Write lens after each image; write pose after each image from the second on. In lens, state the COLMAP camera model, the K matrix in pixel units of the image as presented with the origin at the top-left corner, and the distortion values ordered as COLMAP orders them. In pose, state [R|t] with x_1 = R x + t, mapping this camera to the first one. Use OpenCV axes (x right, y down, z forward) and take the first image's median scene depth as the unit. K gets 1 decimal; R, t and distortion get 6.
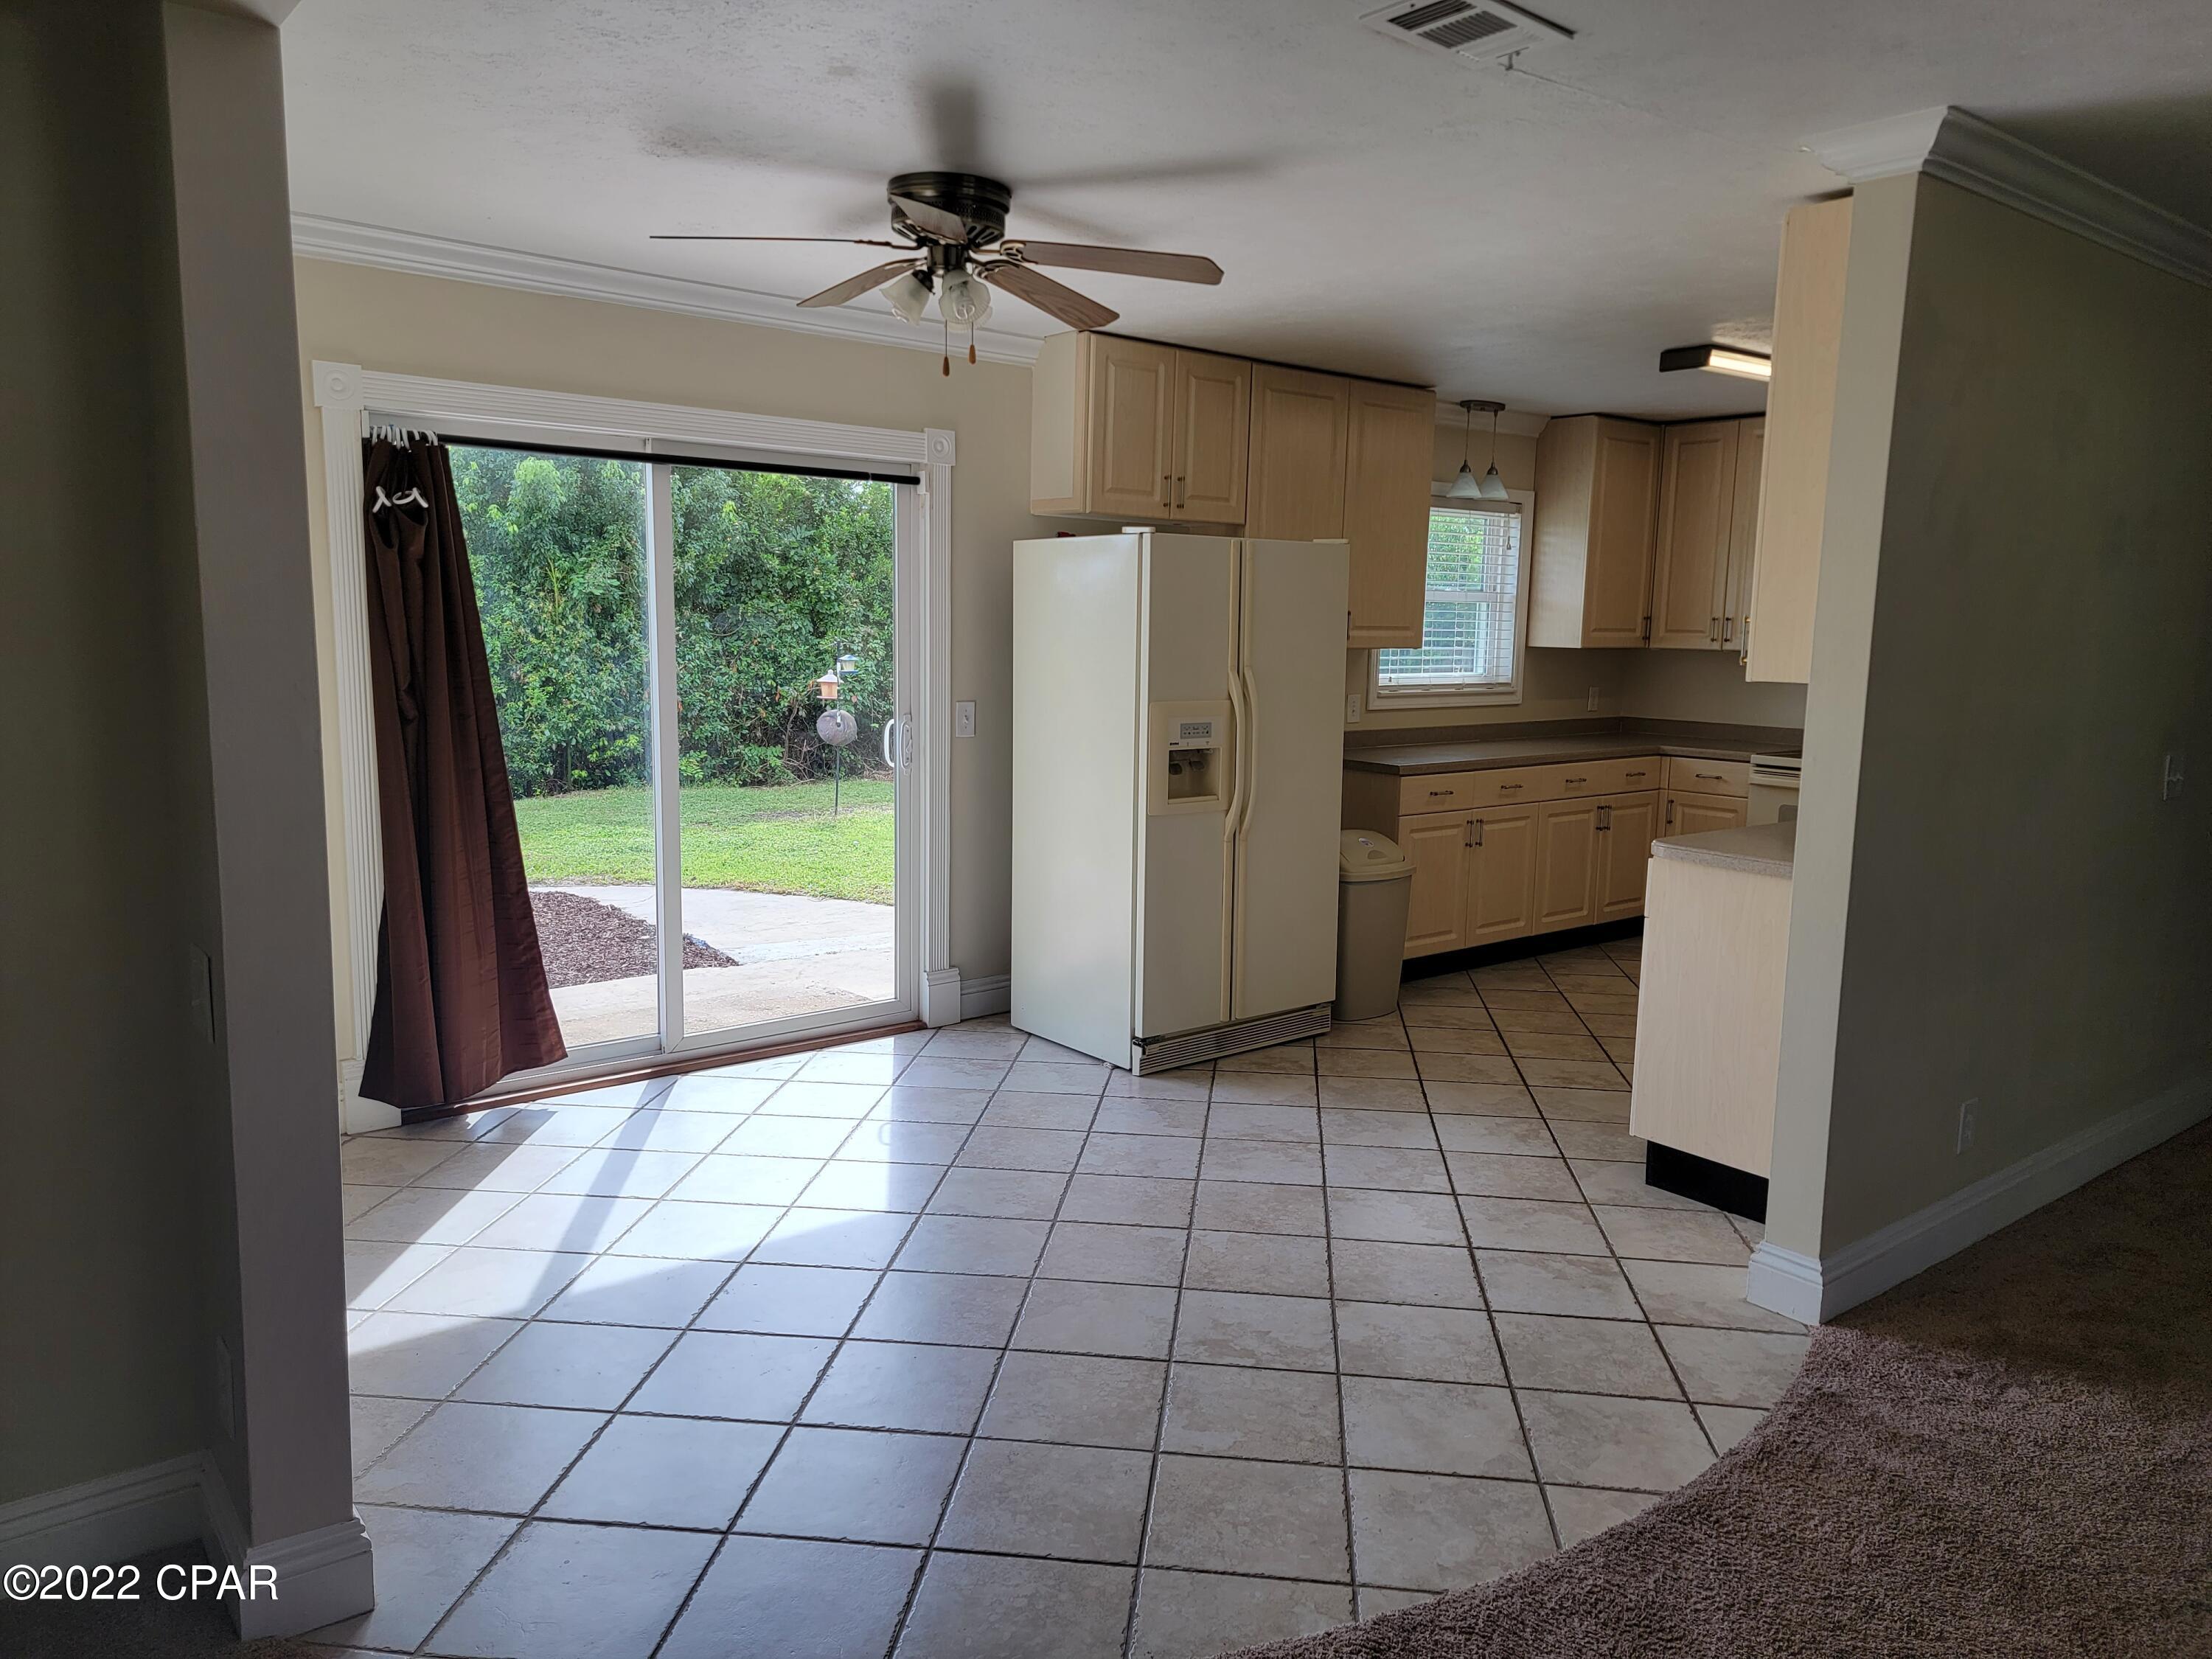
lens RADIAL K [[1551.9, 0, 1105.4], [0, 1551.9, 826.8], [0, 0, 1]] dist [0.077895, -0.066959]
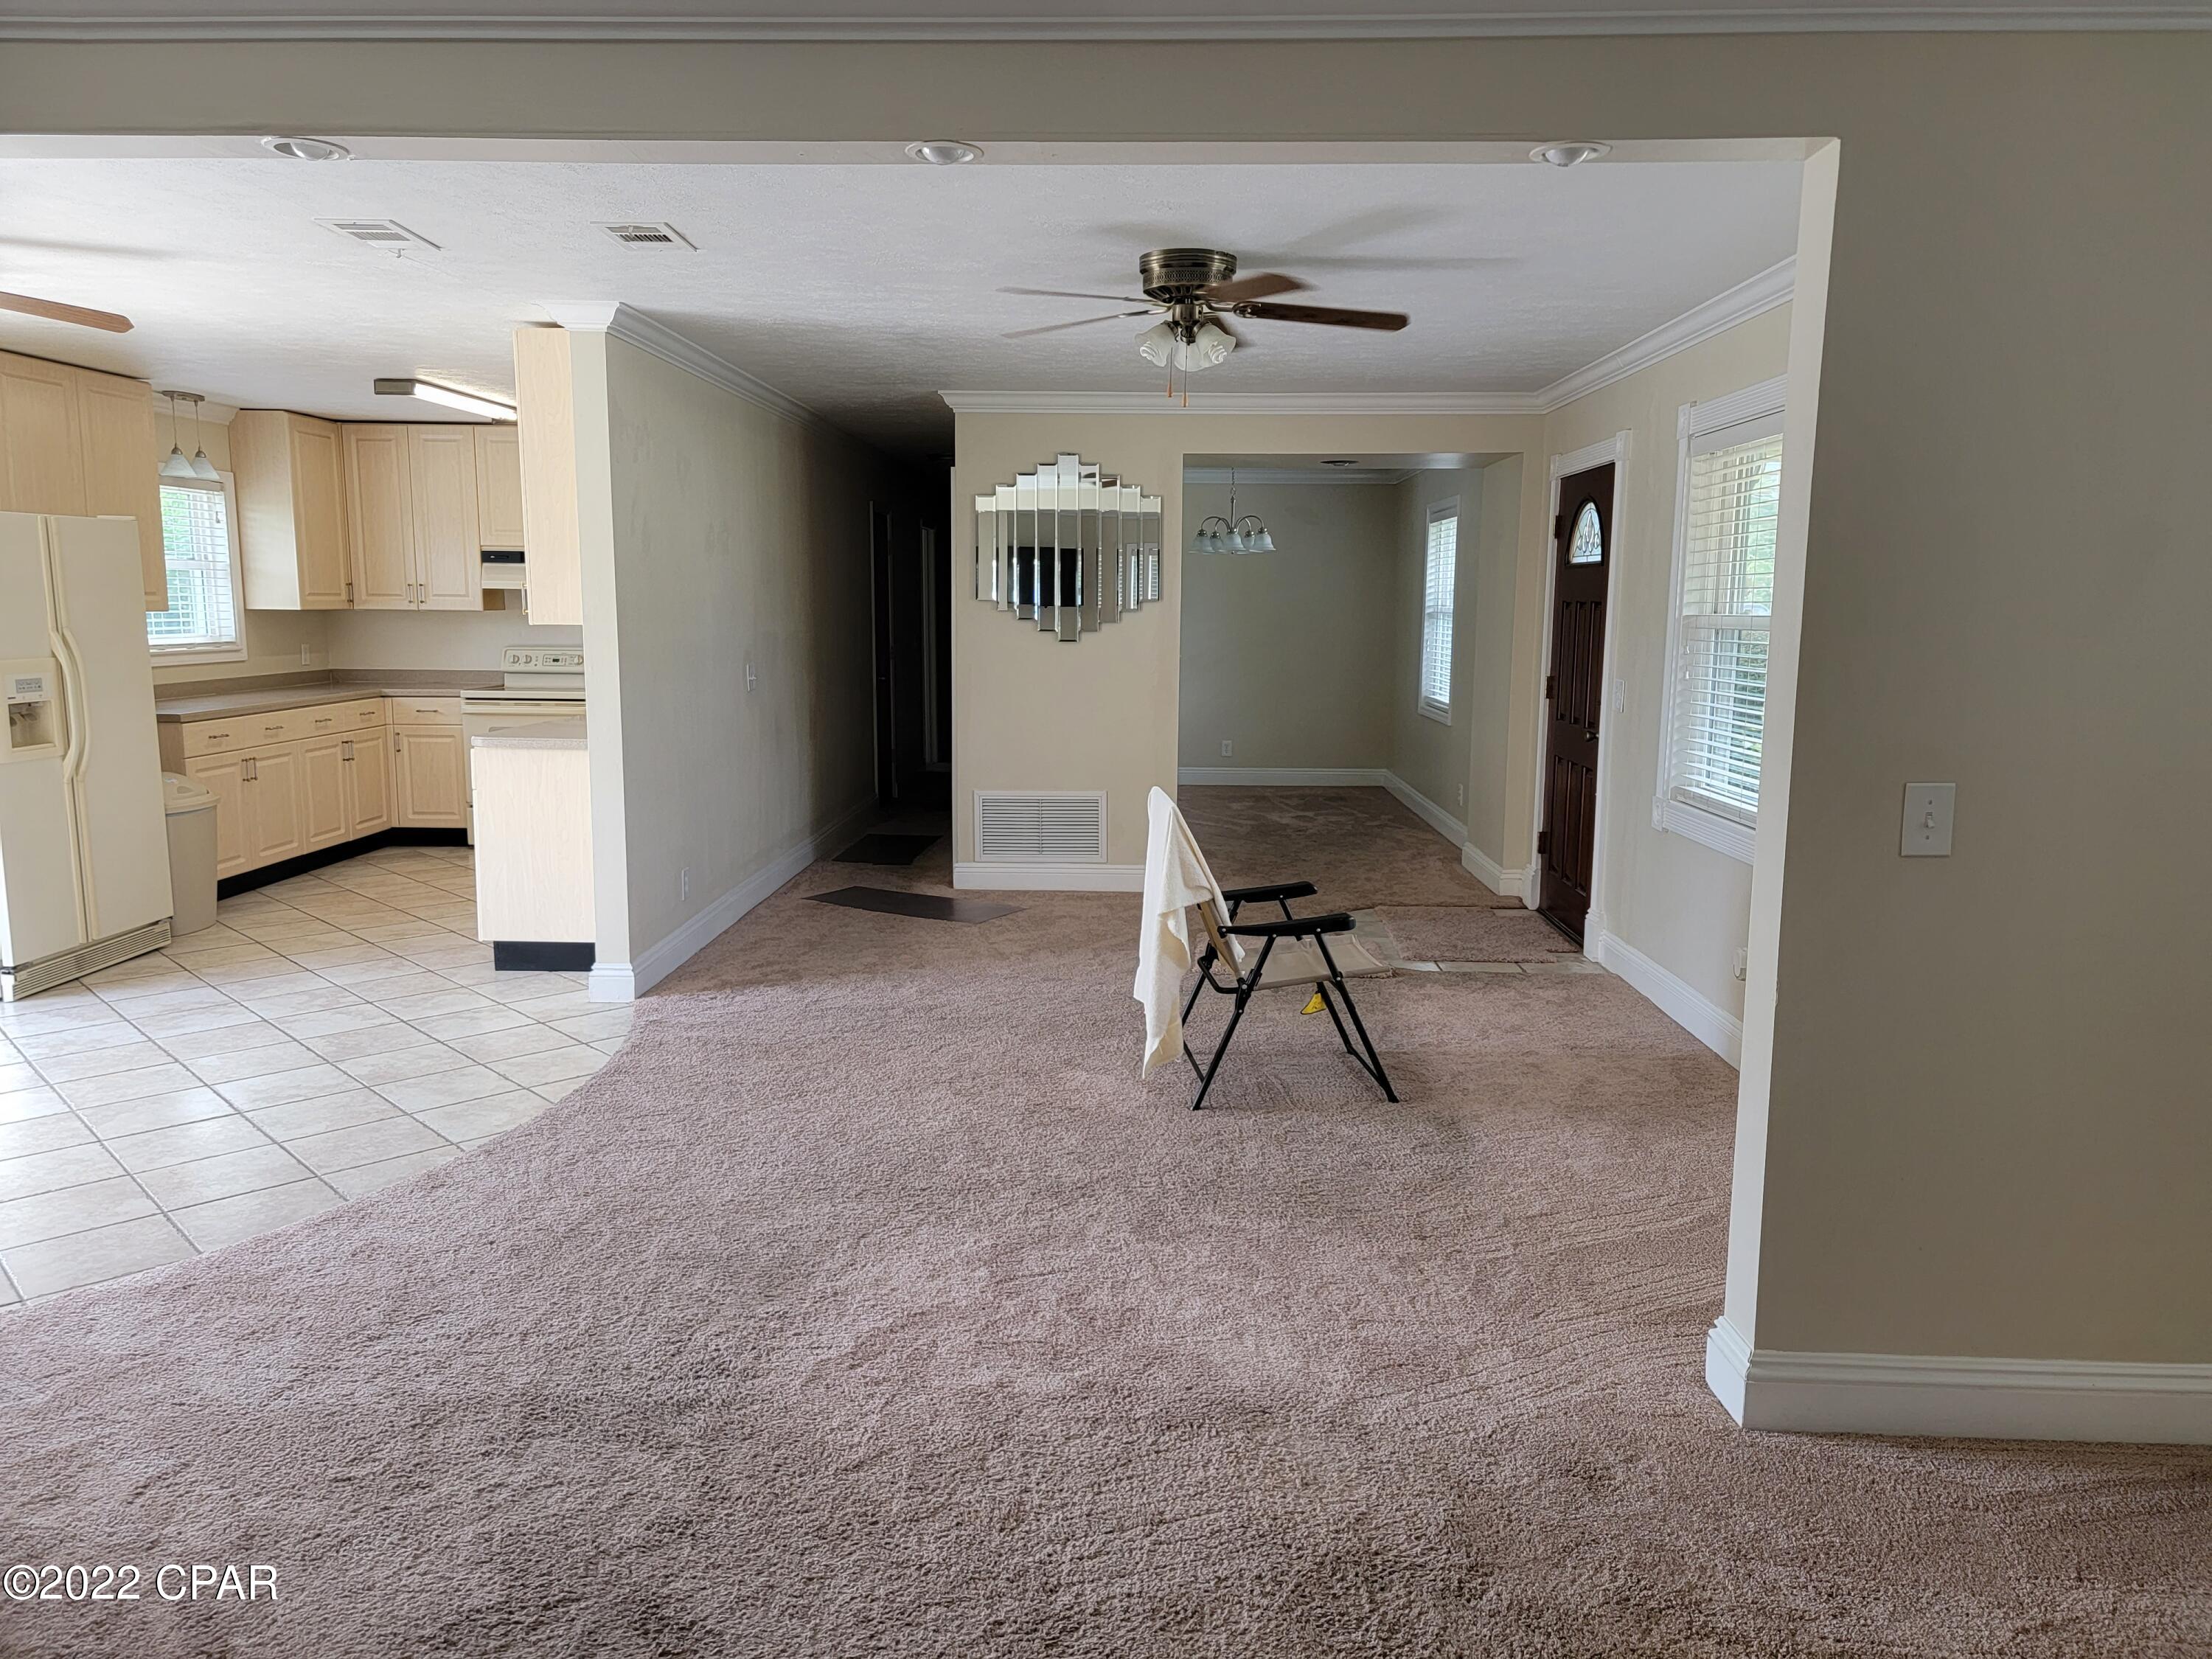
lens RADIAL K [[1551.9, 0, 1105.4], [0, 1551.9, 826.8], [0, 0, 1]] dist [0.077895, -0.066959]
pose [[0.654064, -0.126554, 0.745778, -0.274312], [0.110795, 0.991300, 0.071048, 0.040095], [-0.748281, 0.036158, 0.662395, -0.308498]]
